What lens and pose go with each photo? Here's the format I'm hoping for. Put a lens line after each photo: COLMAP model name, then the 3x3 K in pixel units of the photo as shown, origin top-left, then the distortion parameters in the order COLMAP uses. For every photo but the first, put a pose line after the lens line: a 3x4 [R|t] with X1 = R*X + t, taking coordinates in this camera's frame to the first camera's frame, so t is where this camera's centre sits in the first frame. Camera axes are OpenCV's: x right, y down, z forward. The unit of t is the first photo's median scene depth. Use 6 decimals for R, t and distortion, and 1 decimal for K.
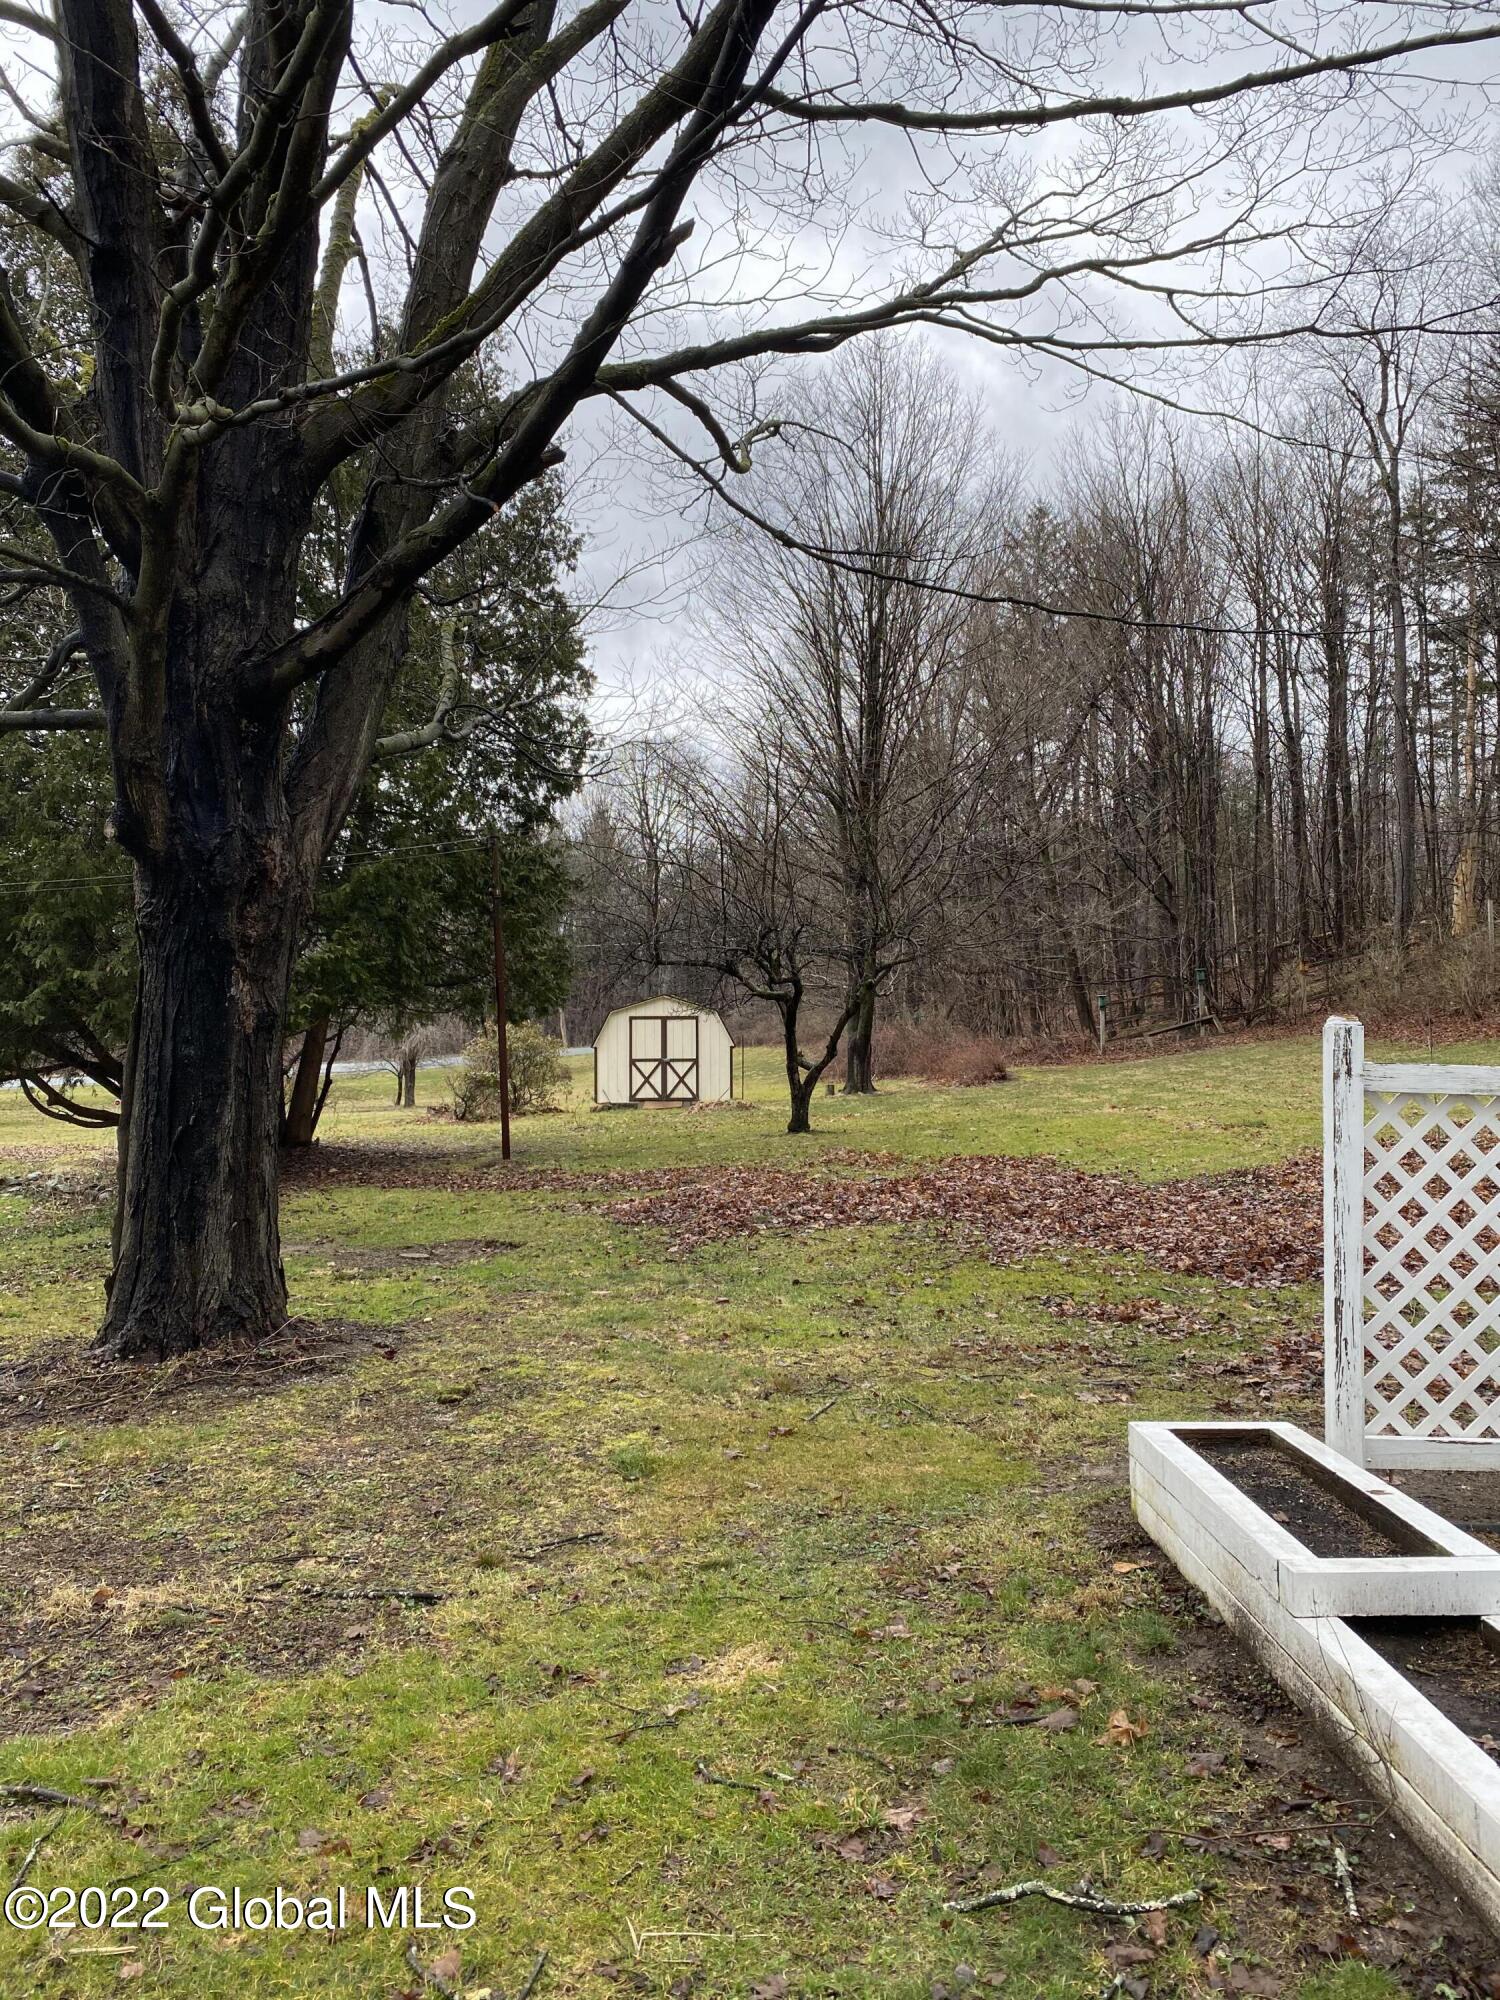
lens RADIAL K [[1522.3, 0, 767.1], [0, 1522.3, 1000.2], [0, 0, 1]] dist [0.026776, -0.036978]
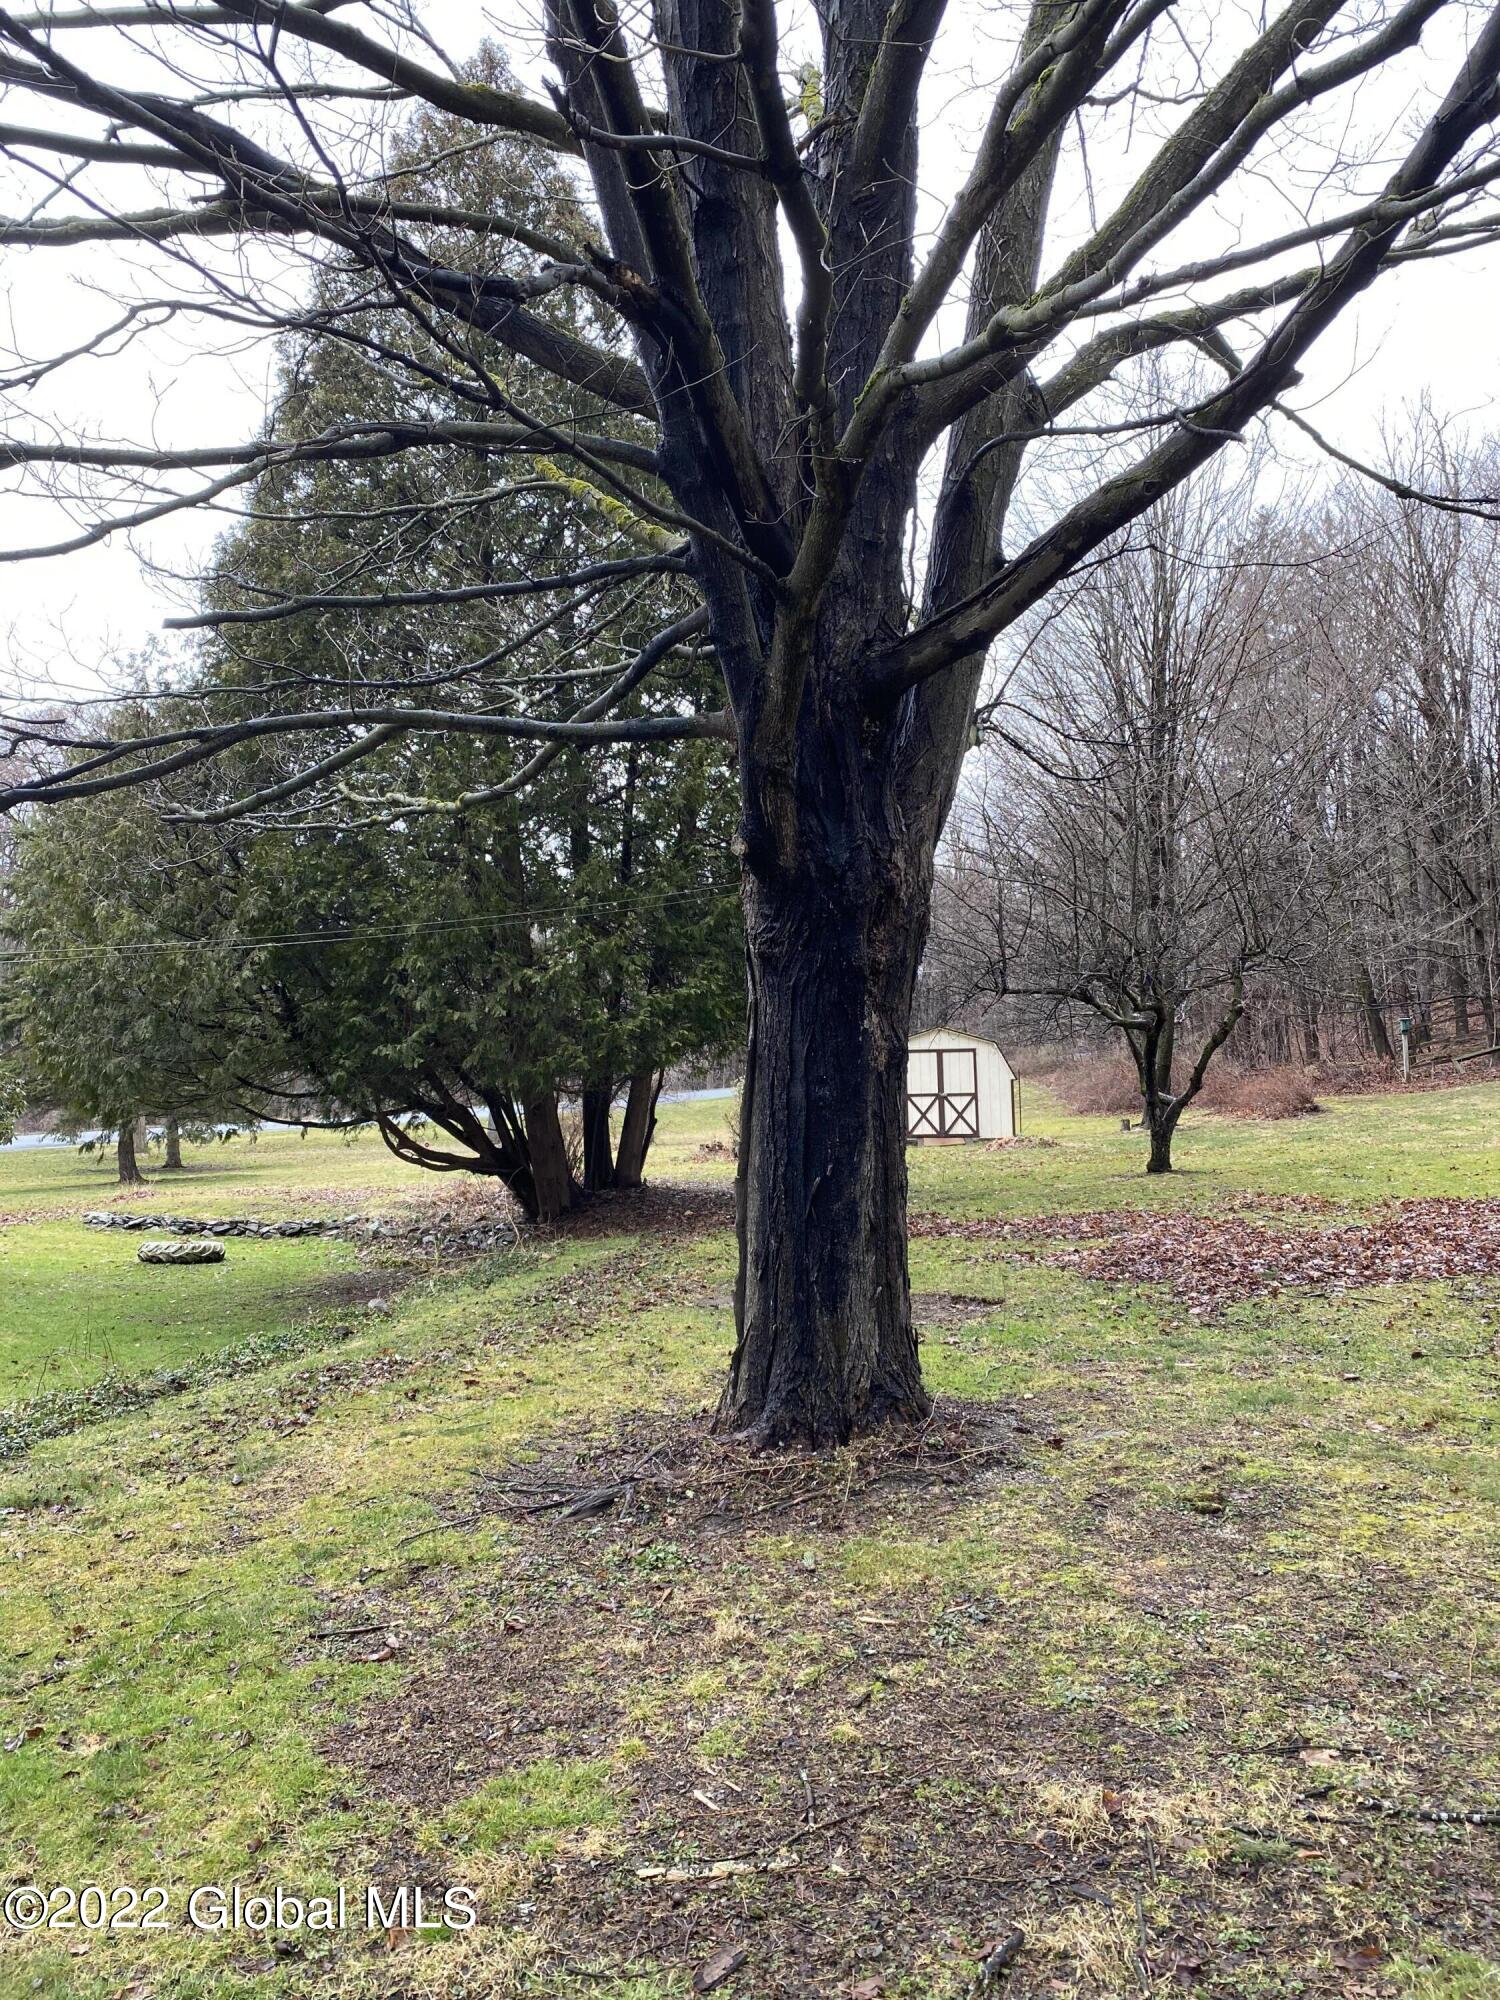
lens RADIAL K [[1522.3, 0, 731.2], [0, 1522.3, 998.1], [0, 0, 1]] dist [0.026776, -0.036978]
pose [[0.990293, -0.022640, -0.137138, -0.114578], [0.019347, 0.999493, -0.025300, -0.000014], [0.137641, 0.022401, 0.990229, 0.044420]]
